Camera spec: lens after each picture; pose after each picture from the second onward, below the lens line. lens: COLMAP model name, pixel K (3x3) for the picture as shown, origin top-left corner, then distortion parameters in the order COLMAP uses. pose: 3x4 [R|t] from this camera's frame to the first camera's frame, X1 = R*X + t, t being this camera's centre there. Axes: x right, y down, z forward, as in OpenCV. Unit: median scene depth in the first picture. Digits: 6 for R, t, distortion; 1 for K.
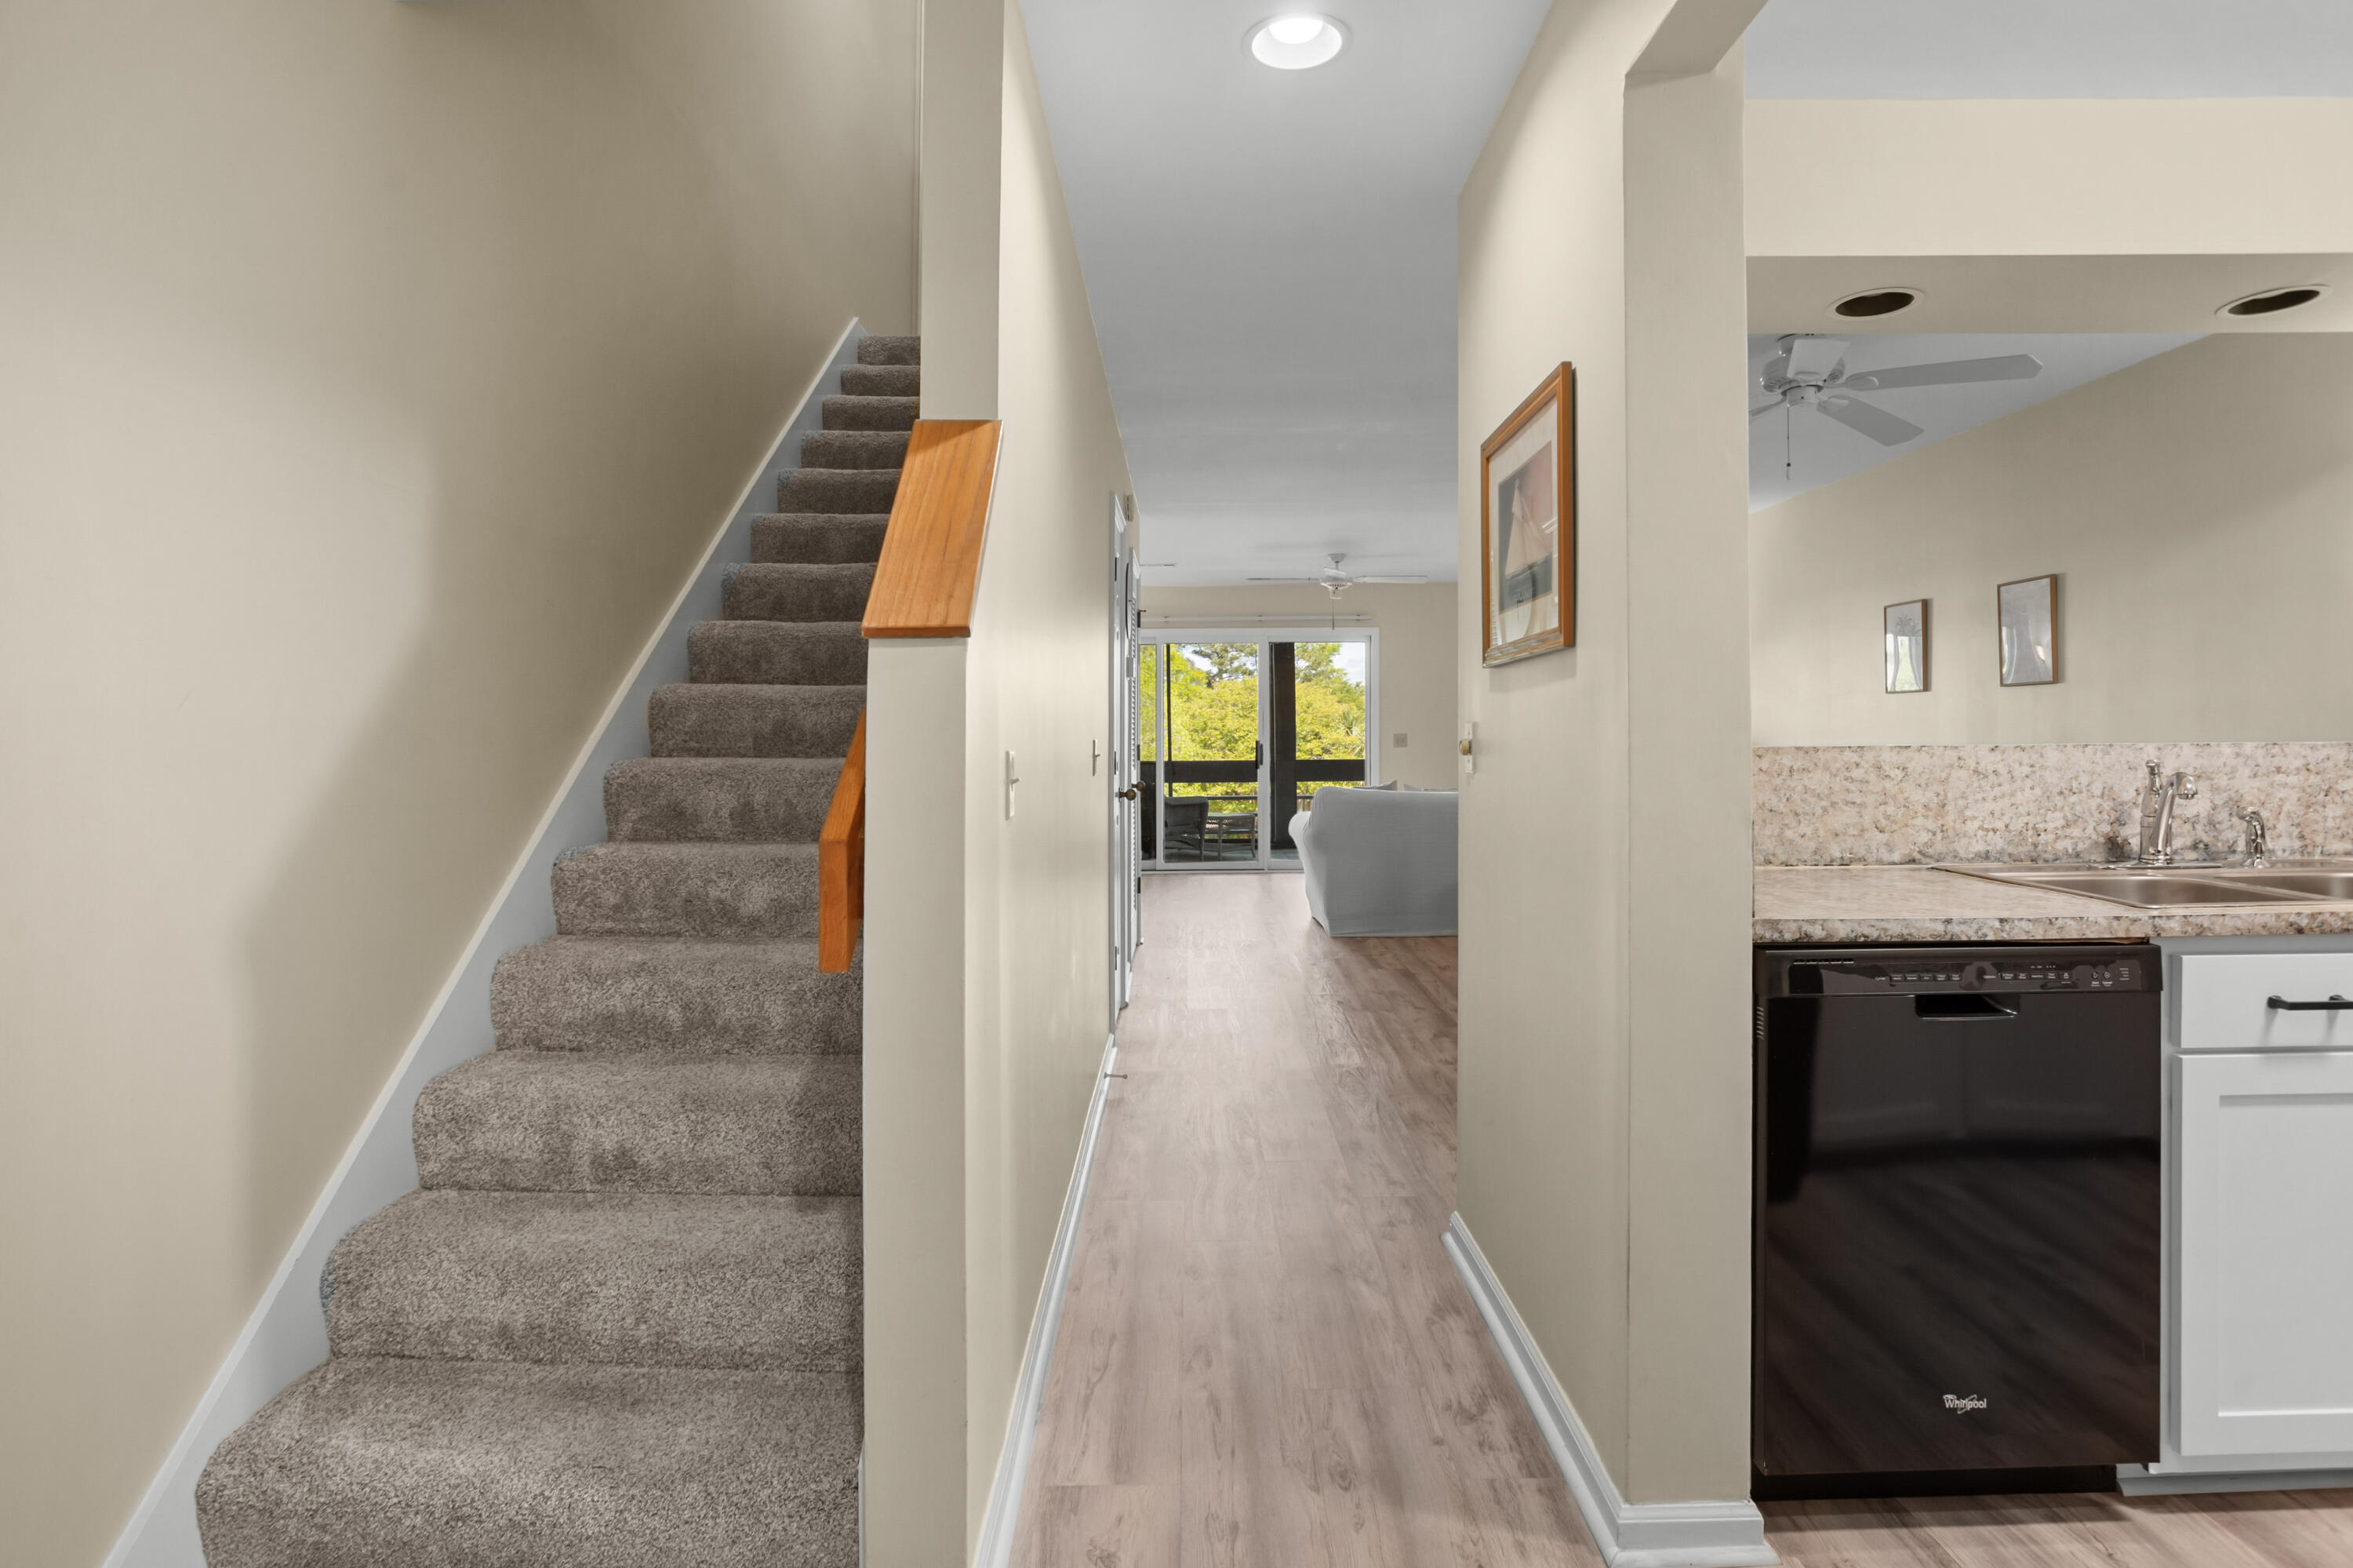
lens RADIAL K [[1236.5, 0, 1262.3], [0, 1236.5, 734.1], [0, 0, 1]] dist [-0.003708, 0.000880]
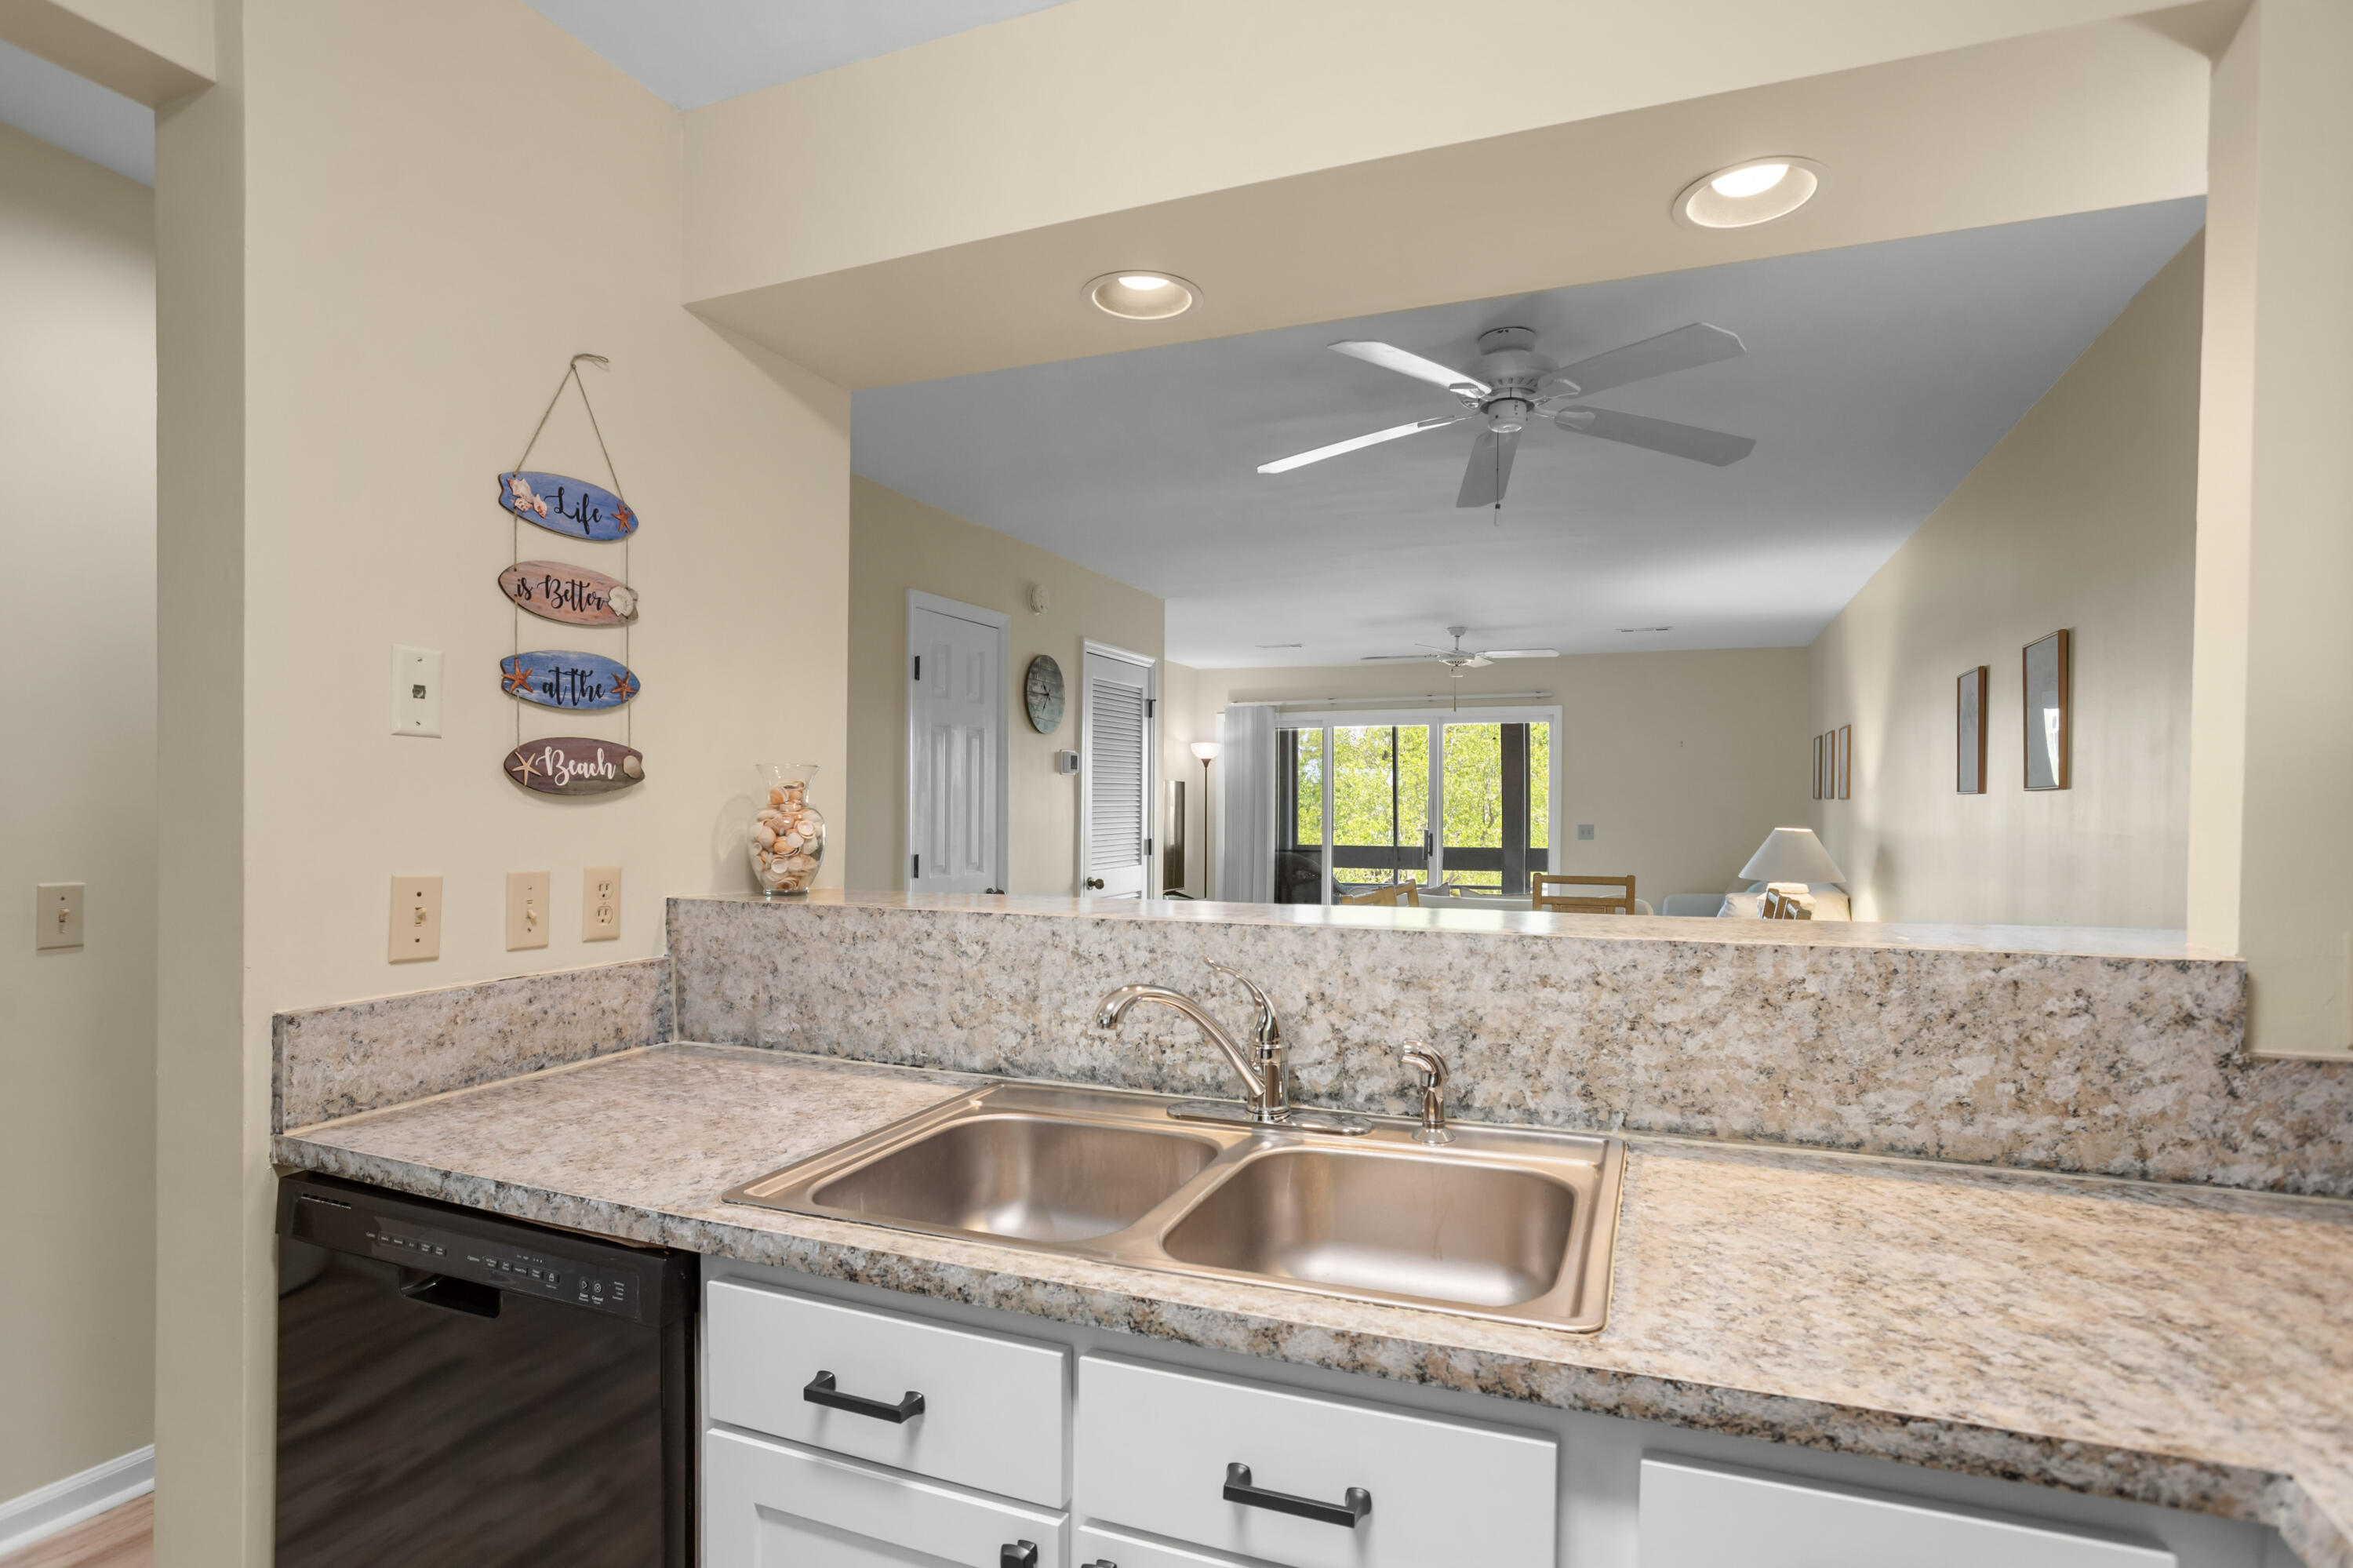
lens RADIAL K [[1209.7, 0, 1181.0], [0, 1209.7, 802.1], [0, 0, 1]] dist [-0.079505, 0.038302]
pose [[0.909006, 0.010319, -0.416656, 0.916688], [-0.011139, 0.999938, 0.000463, -0.057320], [0.416635, 0.004220, 0.909064, 0.396590]]
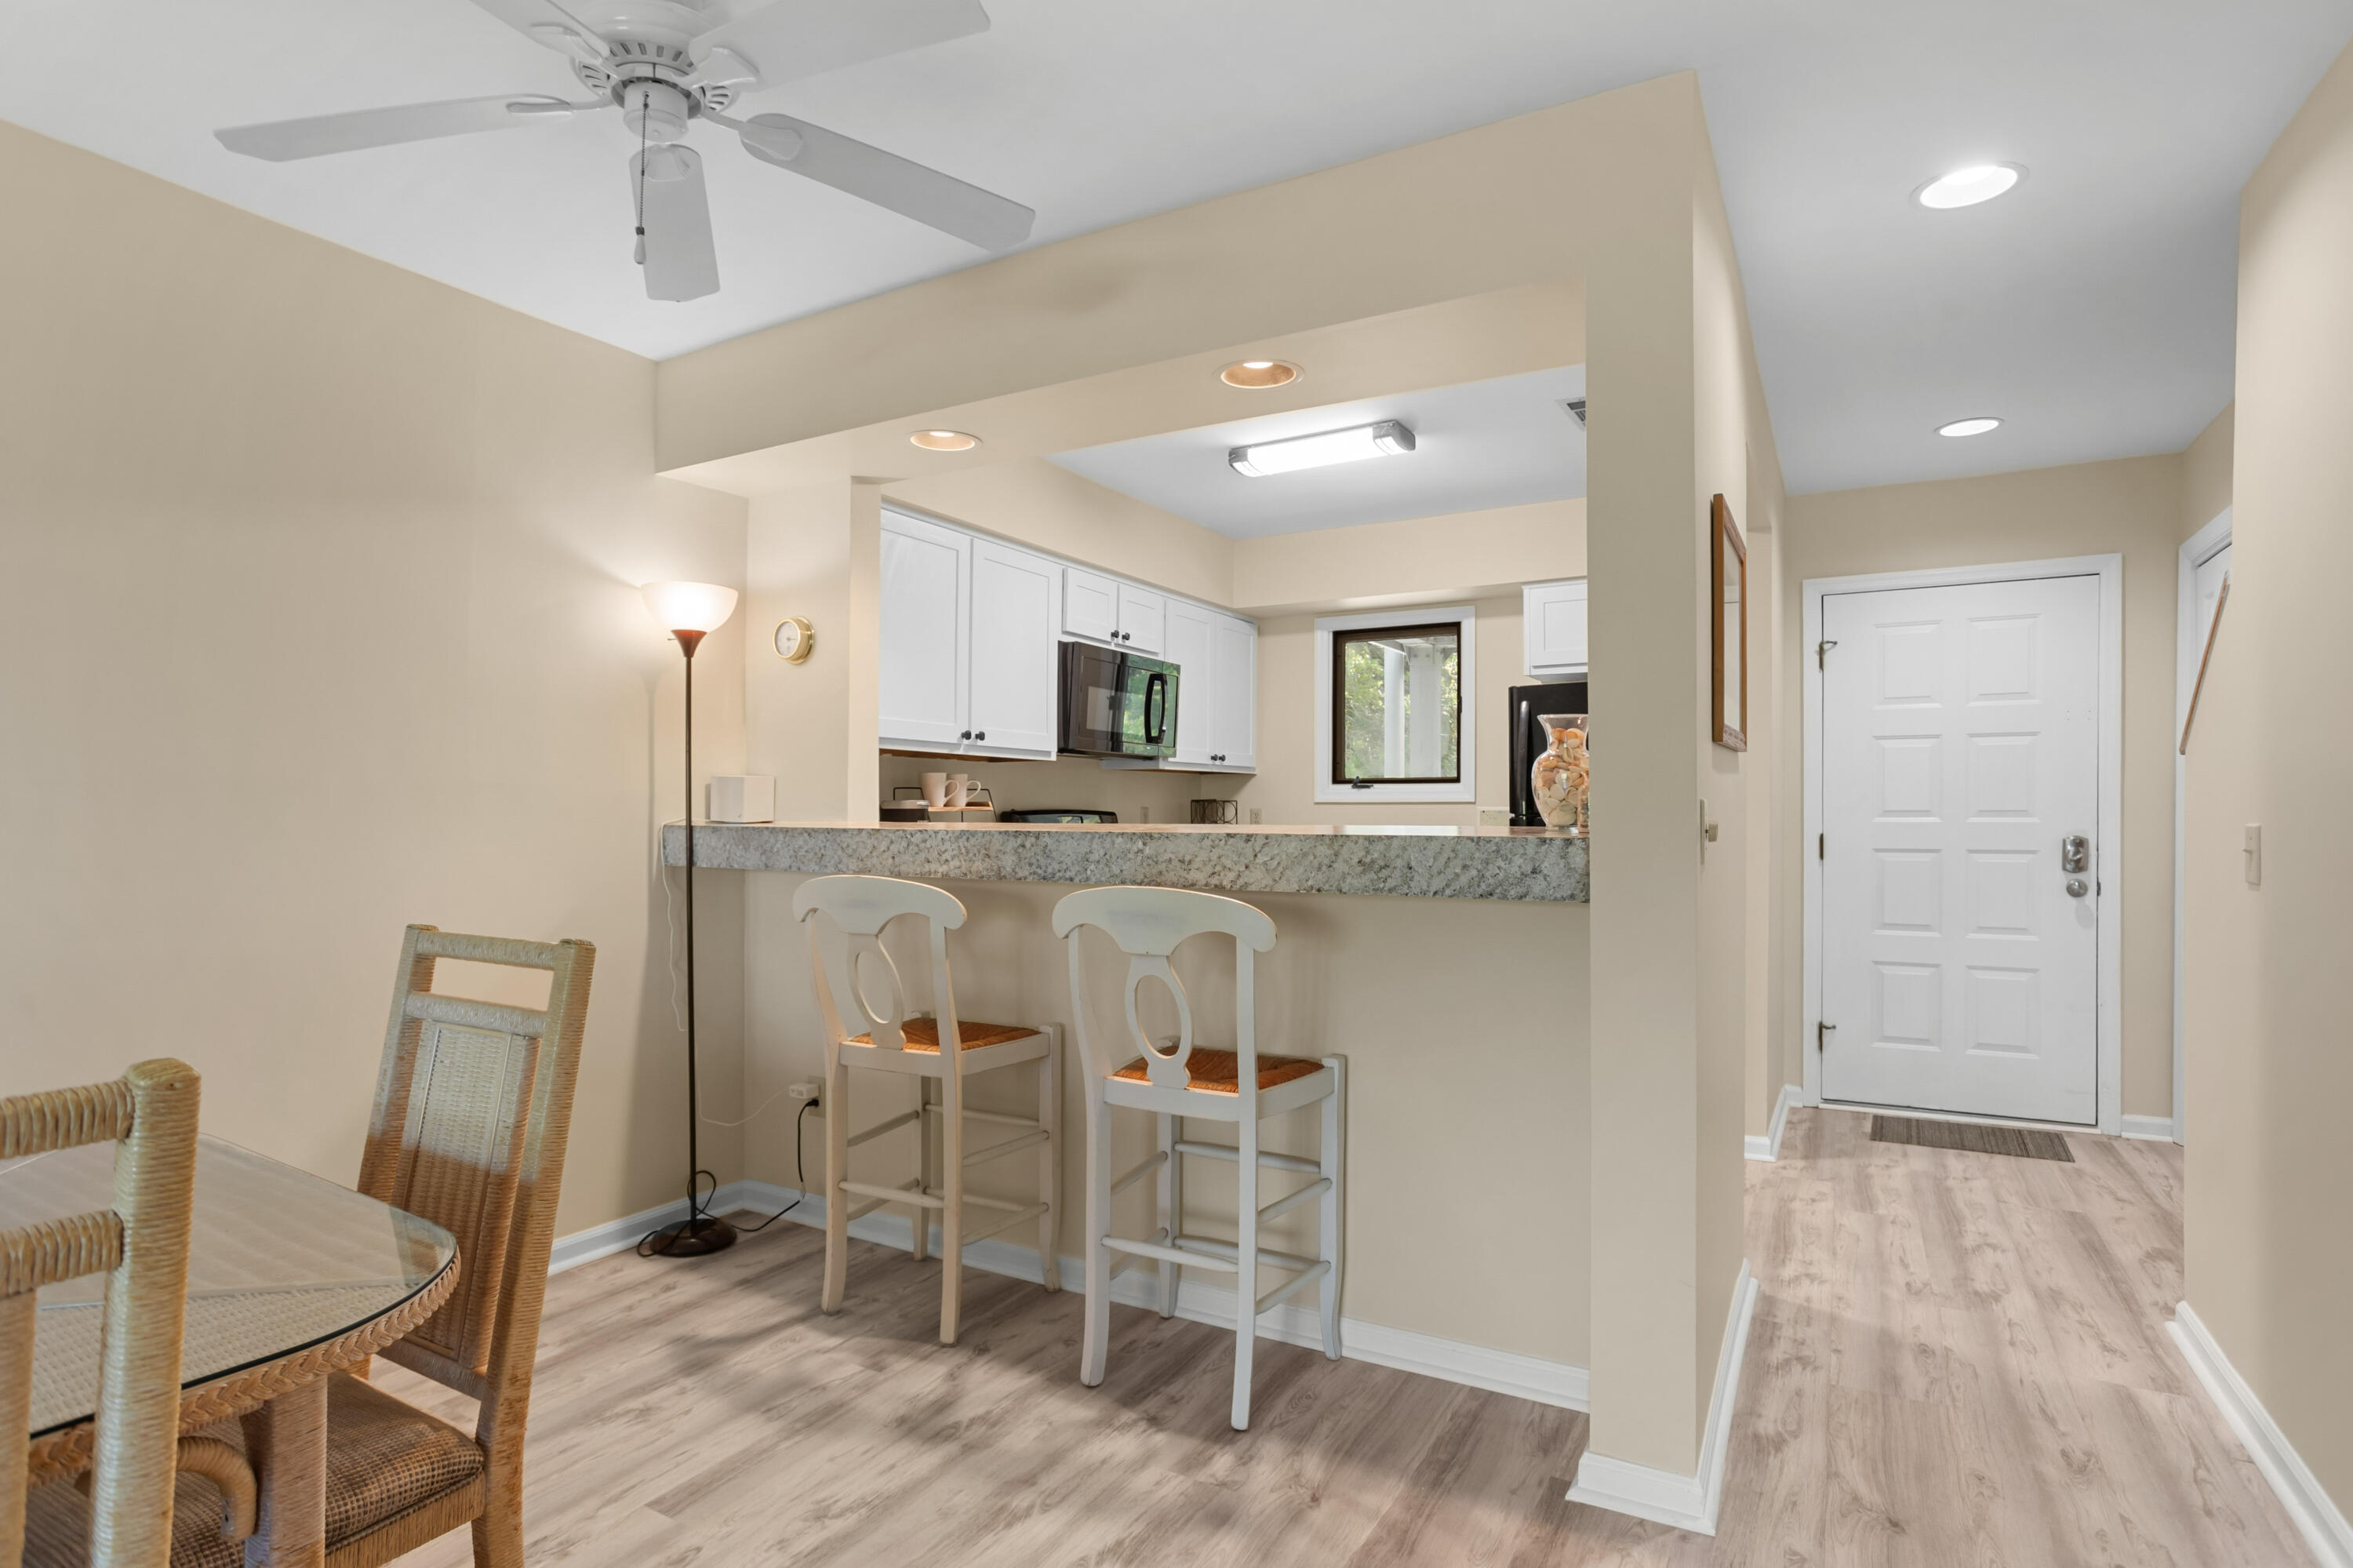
lens RADIAL K [[1188.7, 0, 1186.0], [0, 1188.7, 764.9], [0, 0, 1]] dist [-0.062552, 0.026794]
pose [[-0.841473, 0.022344, 0.539837, 0.038758], [0.003885, 0.999369, -0.035308, -0.012579], [-0.540286, -0.027614, -0.841029, 2.044146]]
